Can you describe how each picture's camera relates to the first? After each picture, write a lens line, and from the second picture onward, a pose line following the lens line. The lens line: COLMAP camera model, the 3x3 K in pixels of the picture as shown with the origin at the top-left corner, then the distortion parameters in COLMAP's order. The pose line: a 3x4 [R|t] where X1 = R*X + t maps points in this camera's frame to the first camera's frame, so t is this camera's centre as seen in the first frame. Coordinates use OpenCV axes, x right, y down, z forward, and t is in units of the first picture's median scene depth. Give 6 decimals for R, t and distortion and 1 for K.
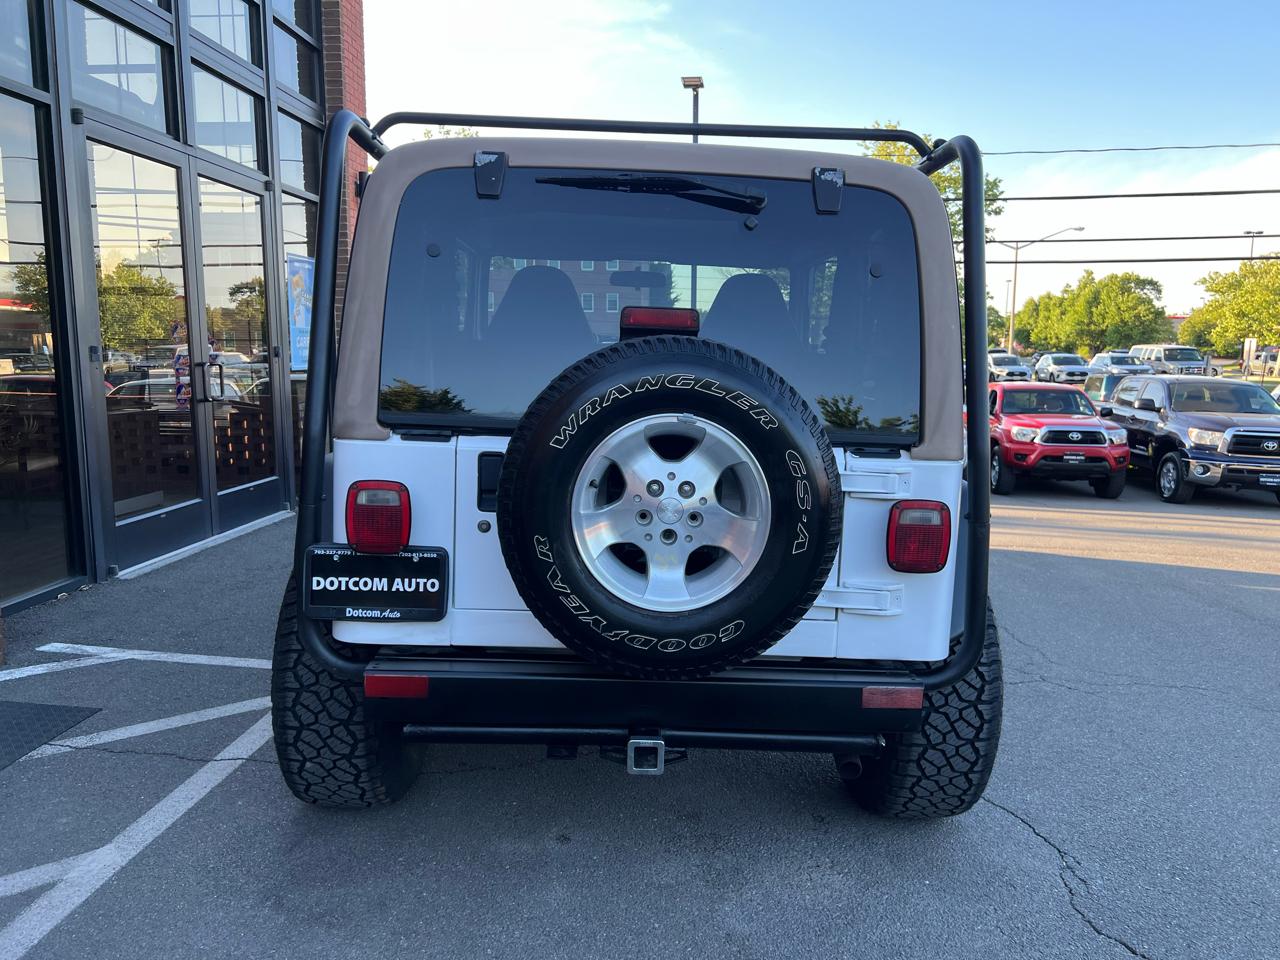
lens RADIAL K [[960.2, 0, 640.3], [0, 960.2, 484.2], [0, 0, 1]] dist [0.048521, -0.054457]
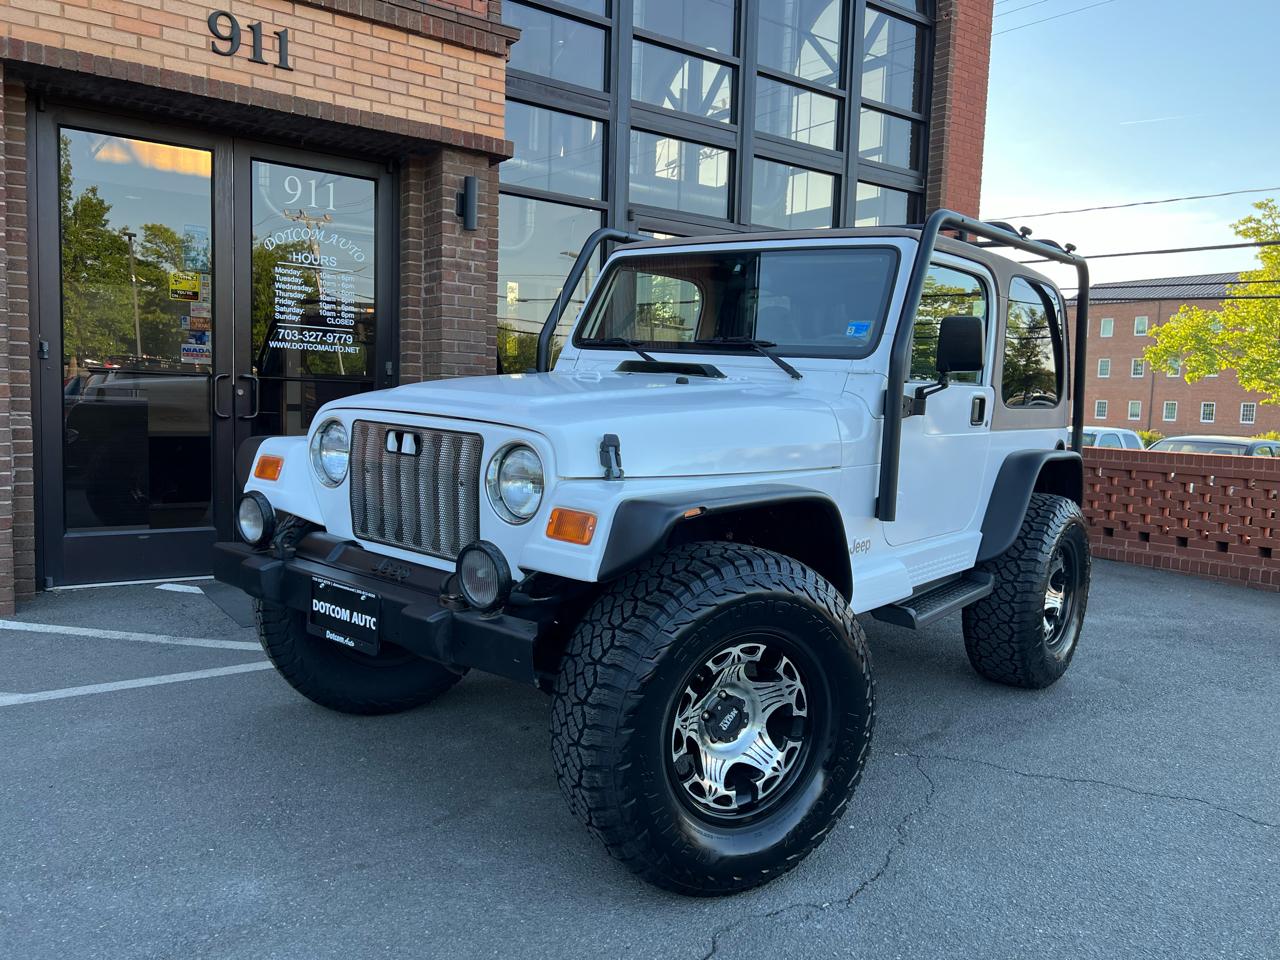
lens RADIAL K [[960.2, 0, 636.5], [0, 960.2, 485.8], [0, 0, 1]] dist [0.048521, -0.054457]
pose [[0.644945, 0.079169, -0.760117, 1.031656], [-0.132893, 0.991085, -0.009532, 0.046158], [0.752586, 0.107162, 0.649716, 0.272792]]
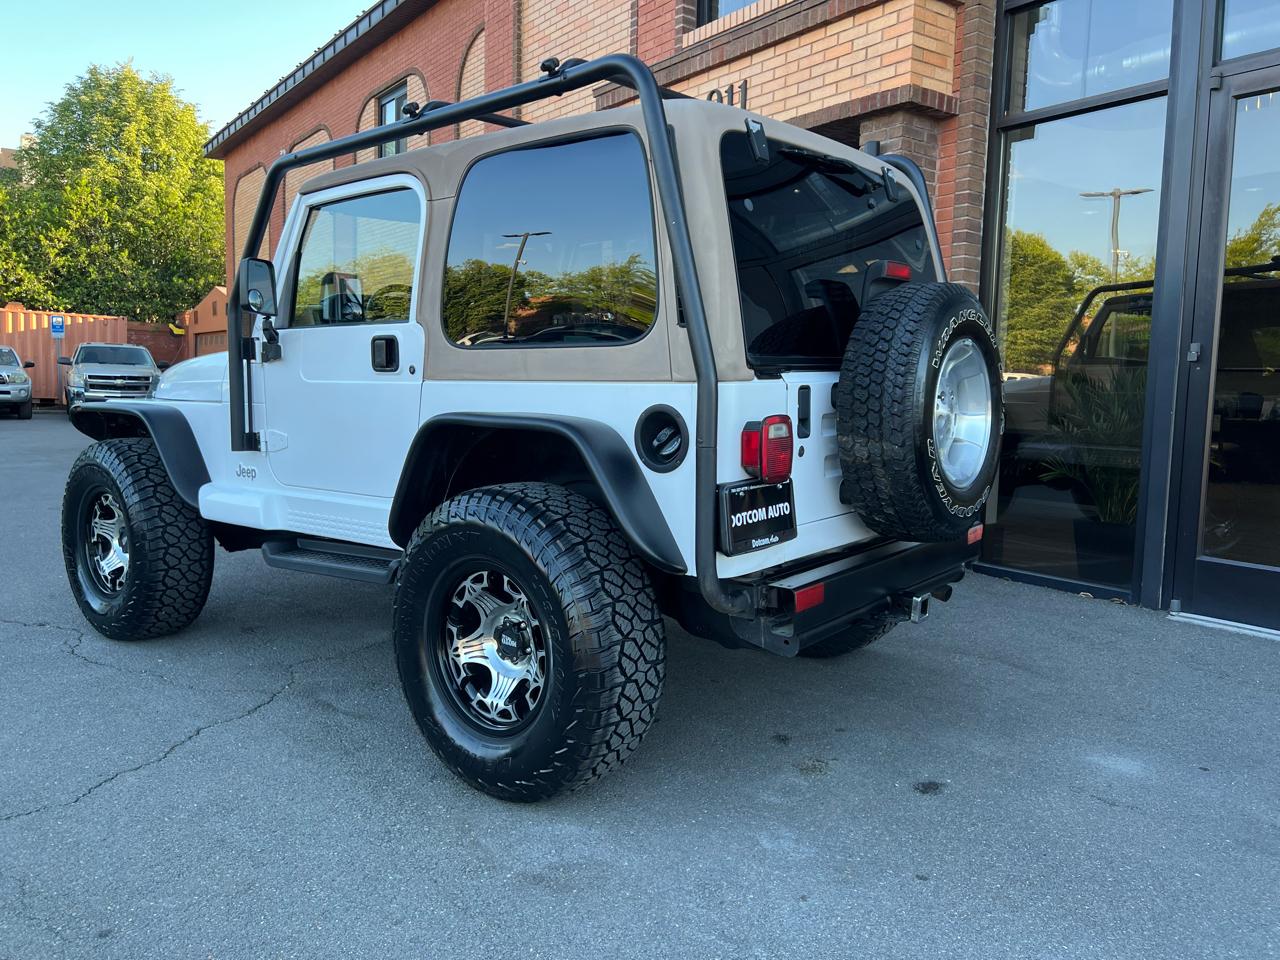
lens RADIAL K [[960.2, 0, 639.2], [0, 960.2, 470.8], [0, 0, 1]] dist [0.048521, -0.054457]
pose [[-0.766459, 0.030786, -0.641554, 0.769873], [-0.120827, 0.974106, 0.191095, -0.281654], [0.630825, 0.223984, -0.742893, 2.769070]]
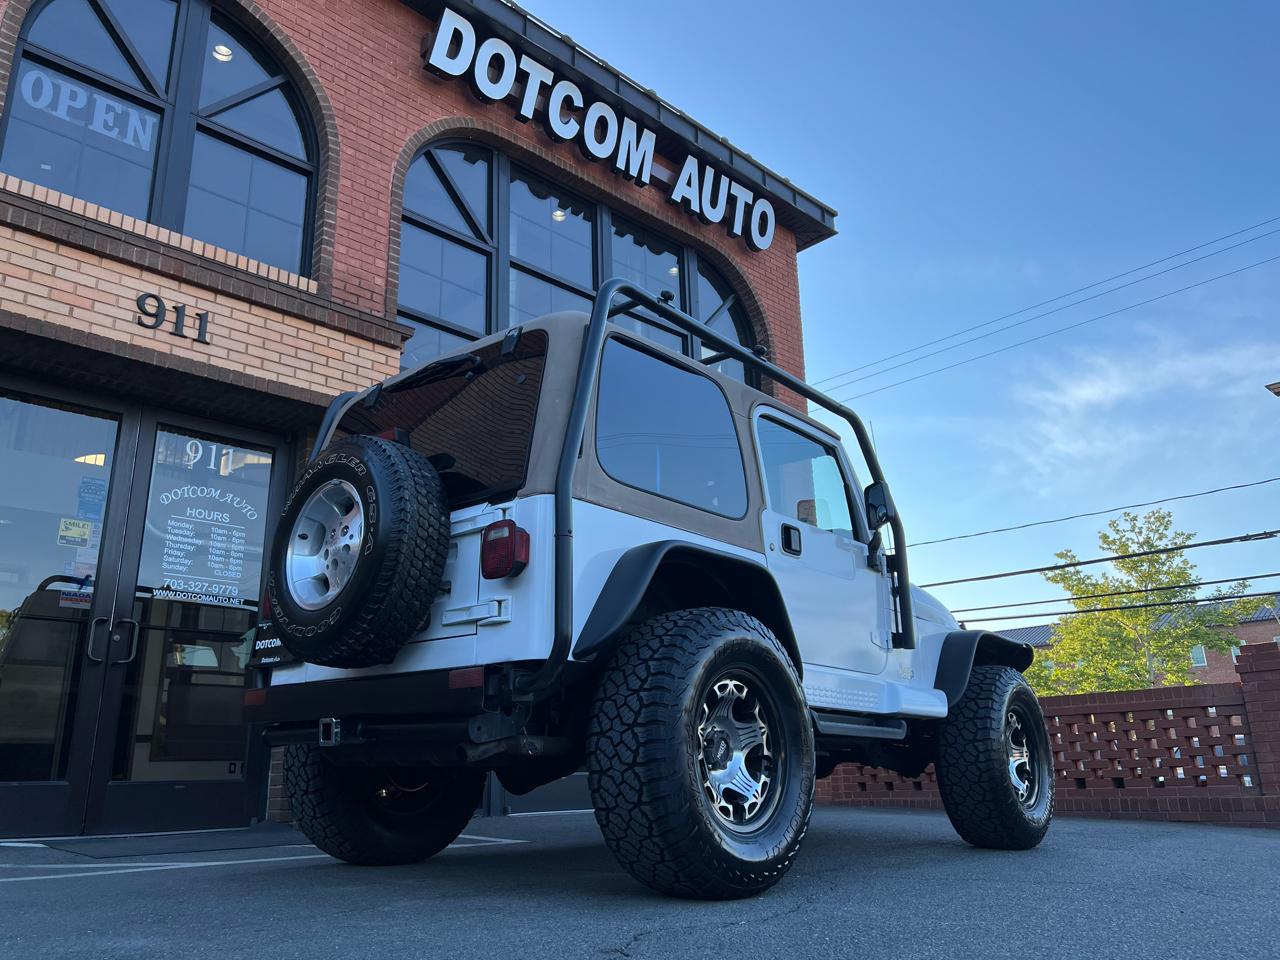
lens RADIAL K [[960.2, 0, 641.5], [0, 960.2, 489.7], [0, 0, 1]] dist [0.048521, -0.054457]
pose [[0.740492, -0.221294, -0.634586, 1.088709], [-0.062296, 0.917568, -0.392668, 0.406411], [0.669171, 0.330300, 0.665666, 0.230700]]
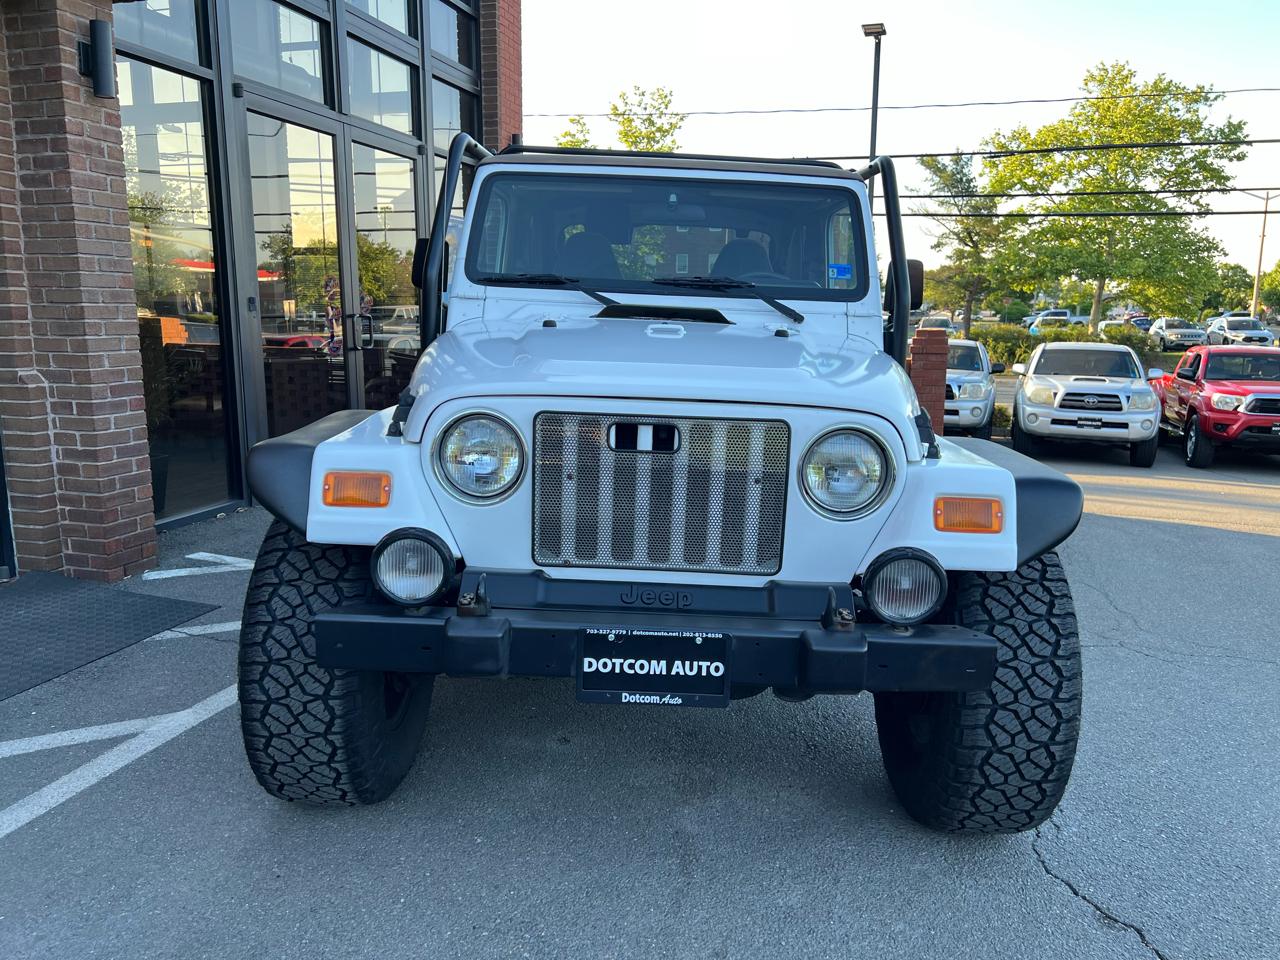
lens RADIAL K [[960.2, 0, 641.9], [0, 960.2, 484.6], [0, 0, 1]] dist [0.048521, -0.054457]
pose [[0.980171, 0.038272, -0.194423, 0.223145], [-0.030786, 0.998669, 0.041382, 0.030751], [0.195748, -0.034576, 0.980045, -0.046784]]
